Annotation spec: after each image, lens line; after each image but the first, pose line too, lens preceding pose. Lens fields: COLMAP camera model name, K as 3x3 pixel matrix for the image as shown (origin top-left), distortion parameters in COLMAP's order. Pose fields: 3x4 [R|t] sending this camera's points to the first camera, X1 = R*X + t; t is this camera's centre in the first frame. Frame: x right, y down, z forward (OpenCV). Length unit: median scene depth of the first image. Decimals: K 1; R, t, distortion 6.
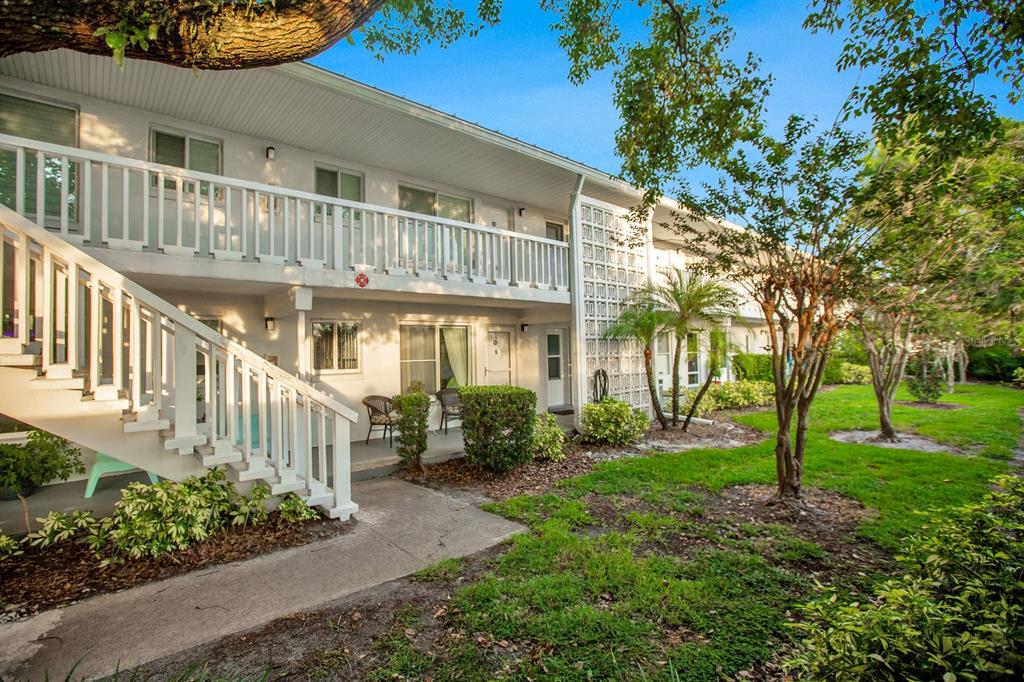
lens RADIAL K [[468.4, 0, 537.2], [0, 468.4, 344.8], [0, 0, 1]] dist [-0.003673, 0.000236]
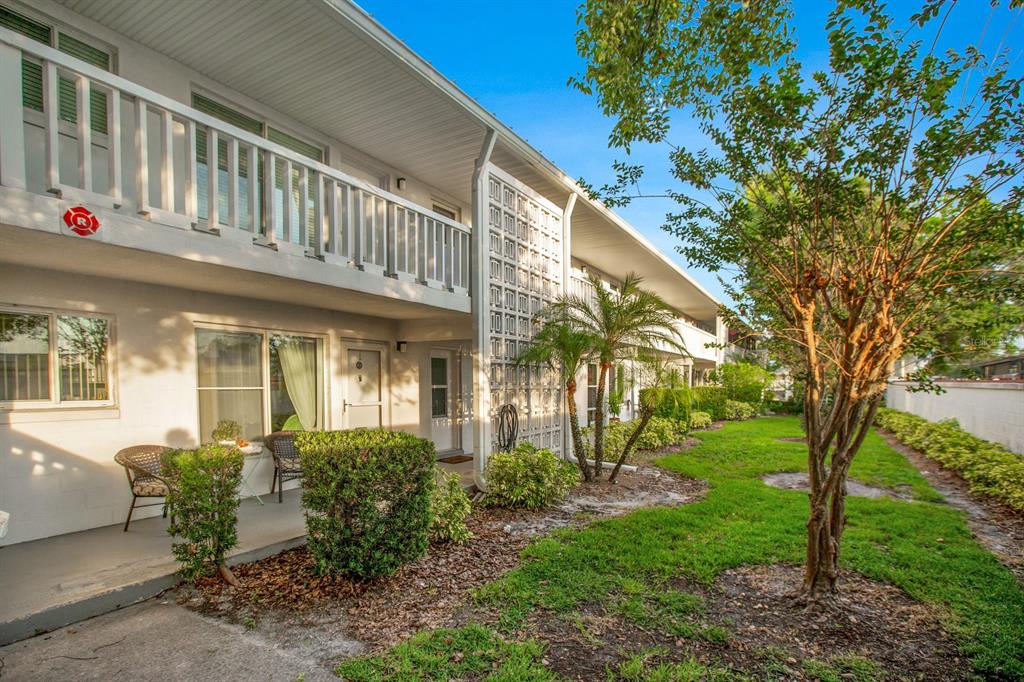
lens RADIAL K [[468.7, 0, 538.7], [0, 468.7, 401.0], [0, 0, 1]] dist [-0.020891, 0.000538]
pose [[0.957733, 0.009216, 0.287511, -0.037680], [-0.022618, 0.998805, 0.043329, 0.014365], [-0.286768, -0.048001, 0.956797, 0.290952]]
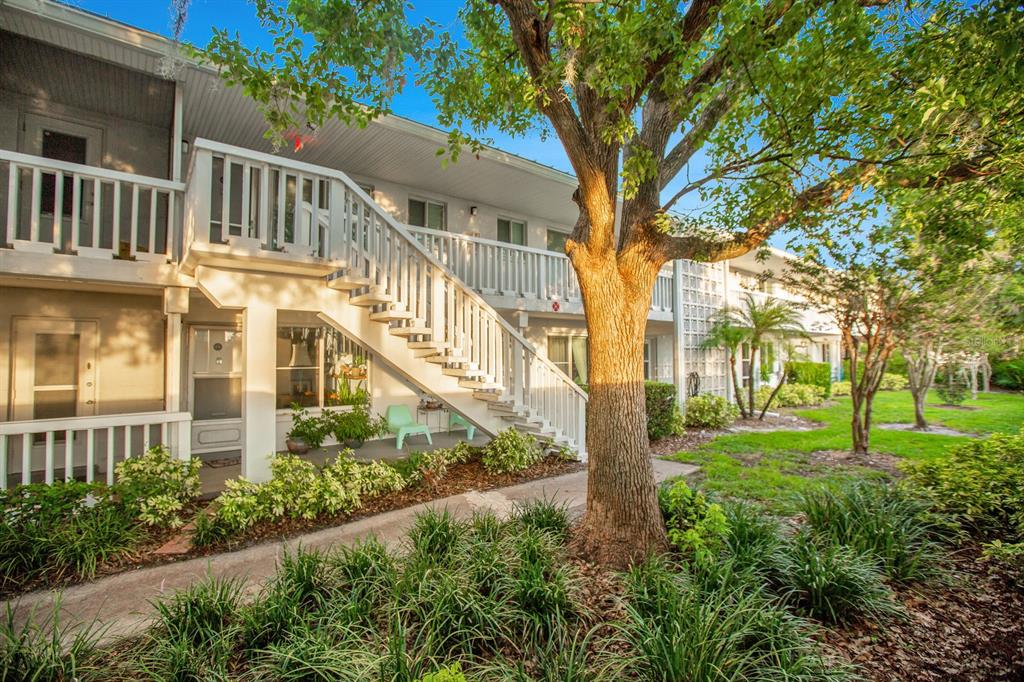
lens RADIAL K [[503.8, 0, 512.0], [0, 503.8, 341.0], [0, 0, 1]] dist [0.002078, -0.000233]
pose [[0.999510, 0.018048, -0.025566, -0.361746], [-0.018359, 0.999759, -0.012012, -0.007518], [0.025343, 0.012476, 0.999601, -0.442070]]
